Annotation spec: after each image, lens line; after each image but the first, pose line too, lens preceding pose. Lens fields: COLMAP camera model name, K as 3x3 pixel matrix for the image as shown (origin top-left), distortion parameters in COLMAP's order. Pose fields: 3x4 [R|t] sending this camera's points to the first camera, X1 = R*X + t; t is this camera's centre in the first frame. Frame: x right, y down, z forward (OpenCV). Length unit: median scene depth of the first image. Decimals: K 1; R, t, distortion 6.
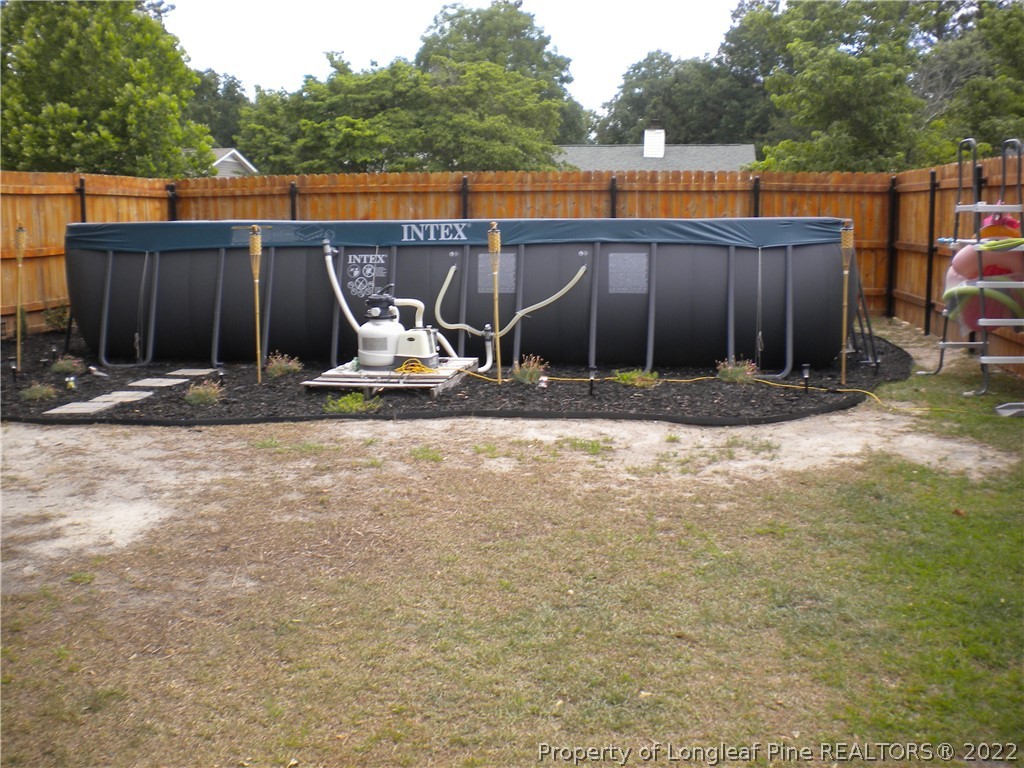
lens RADIAL K [[1070.6, 0, 515.1], [0, 1070.6, 368.9], [0, 0, 1]] dist [-0.085501, -0.164781]
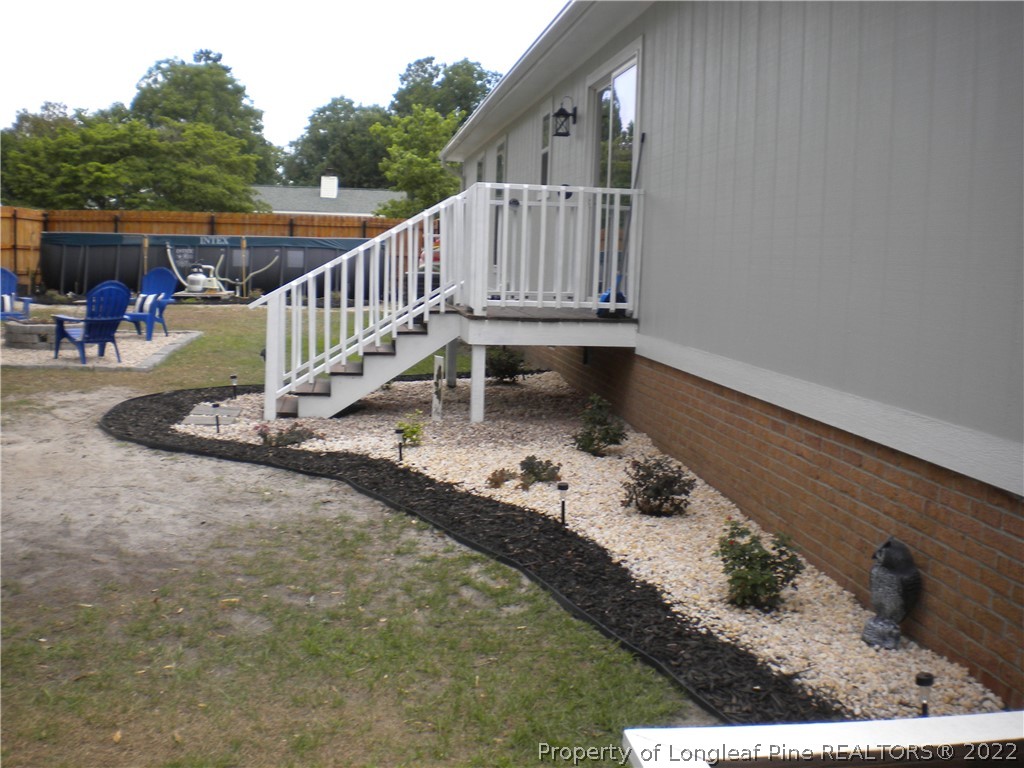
lens RADIAL K [[1070.6, 0, 515.1], [0, 1070.6, 368.9], [0, 0, 1]] dist [-0.085501, -0.164781]
pose [[0.958210, 0.000298, 0.286067, -0.029477], [0.008208, 0.999559, -0.028533, 0.062485], [-0.285949, 0.029688, 0.957785, -0.390765]]
